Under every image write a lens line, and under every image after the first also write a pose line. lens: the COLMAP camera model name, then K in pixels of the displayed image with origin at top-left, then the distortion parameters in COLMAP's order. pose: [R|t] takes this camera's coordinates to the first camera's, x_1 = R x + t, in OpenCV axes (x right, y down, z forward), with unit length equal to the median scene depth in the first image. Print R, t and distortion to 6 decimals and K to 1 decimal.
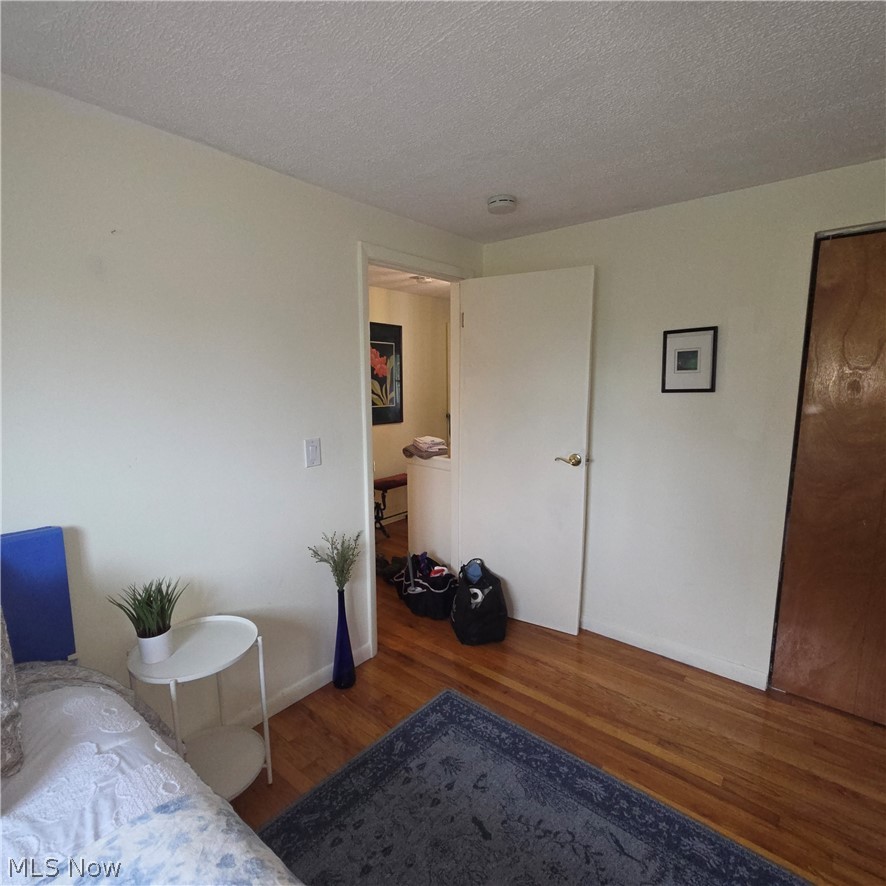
lens RADIAL K [[486.3, 0, 440.5], [0, 486.3, 444.4], [0, 0, 1]] dist [0.002986, 0.000274]
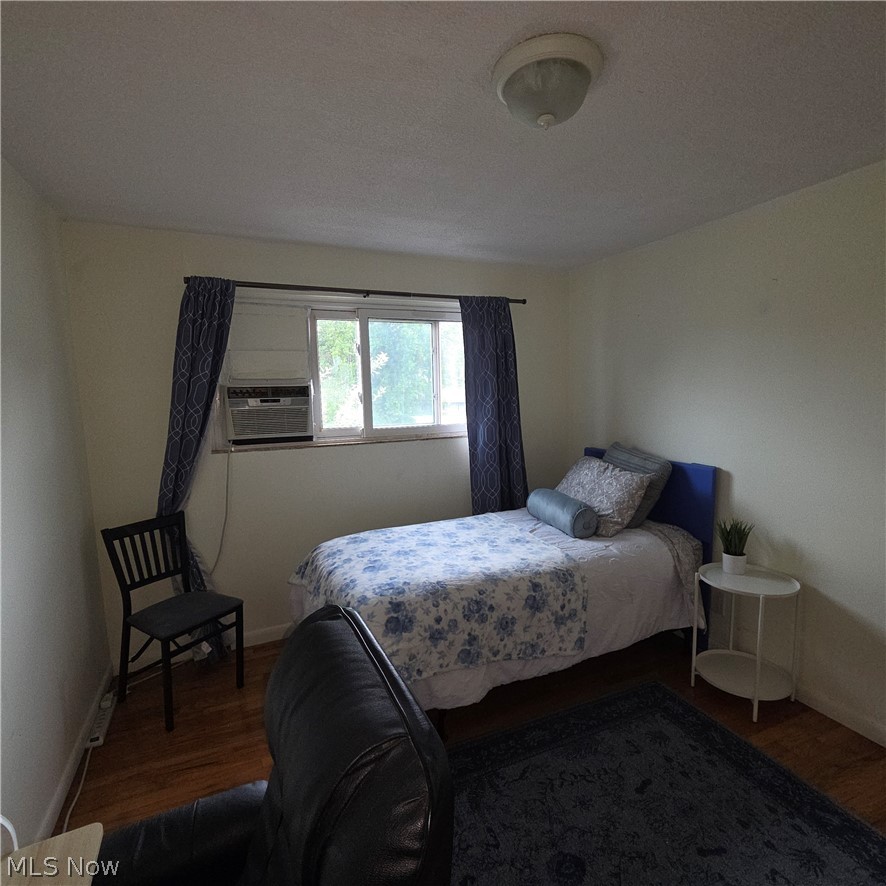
lens RADIAL K [[486.3, 0, 445.0], [0, 486.3, 443.8], [0, 0, 1]] dist [0.002986, 0.000274]
pose [[-0.443616, 0.111799, -0.889216, 1.060951], [-0.098306, 0.980132, 0.172273, -0.102985], [0.890809, 0.163839, -0.423812, 0.802062]]
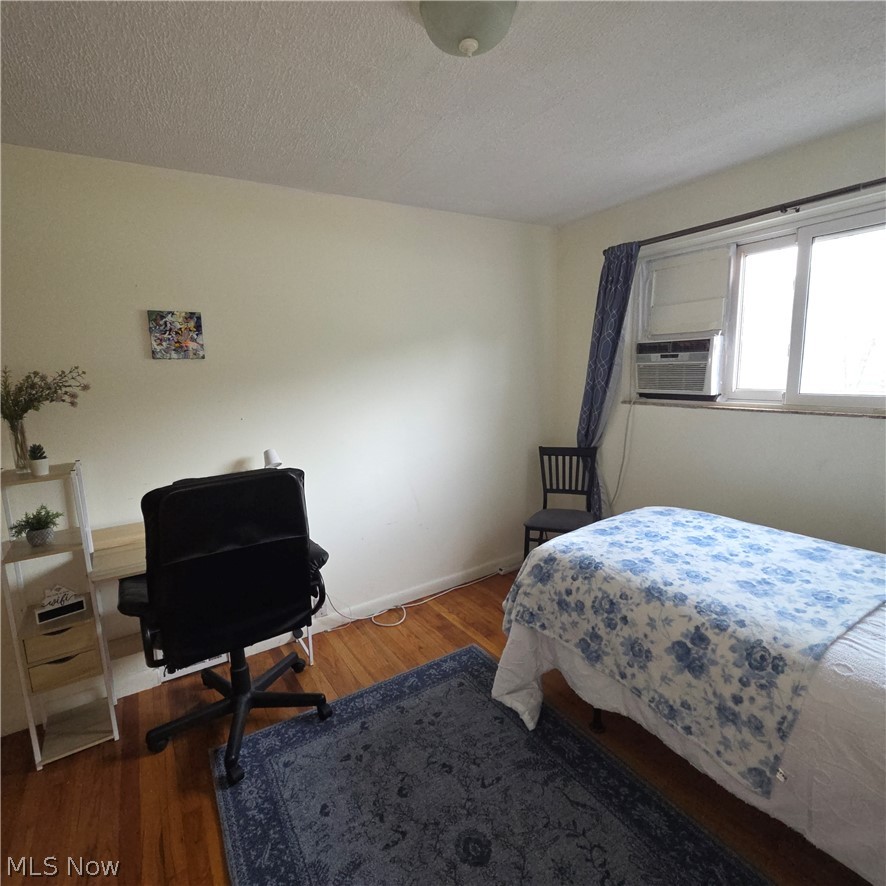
lens RADIAL K [[486.3, 0, 445.0], [0, 486.3, 443.3], [0, 0, 1]] dist [0.002986, 0.000274]
pose [[-0.953128, -0.008072, 0.302459, 0.017155], [0.083309, 0.954004, 0.287988, -0.158534], [-0.290872, 0.299687, -0.908615, 1.356480]]
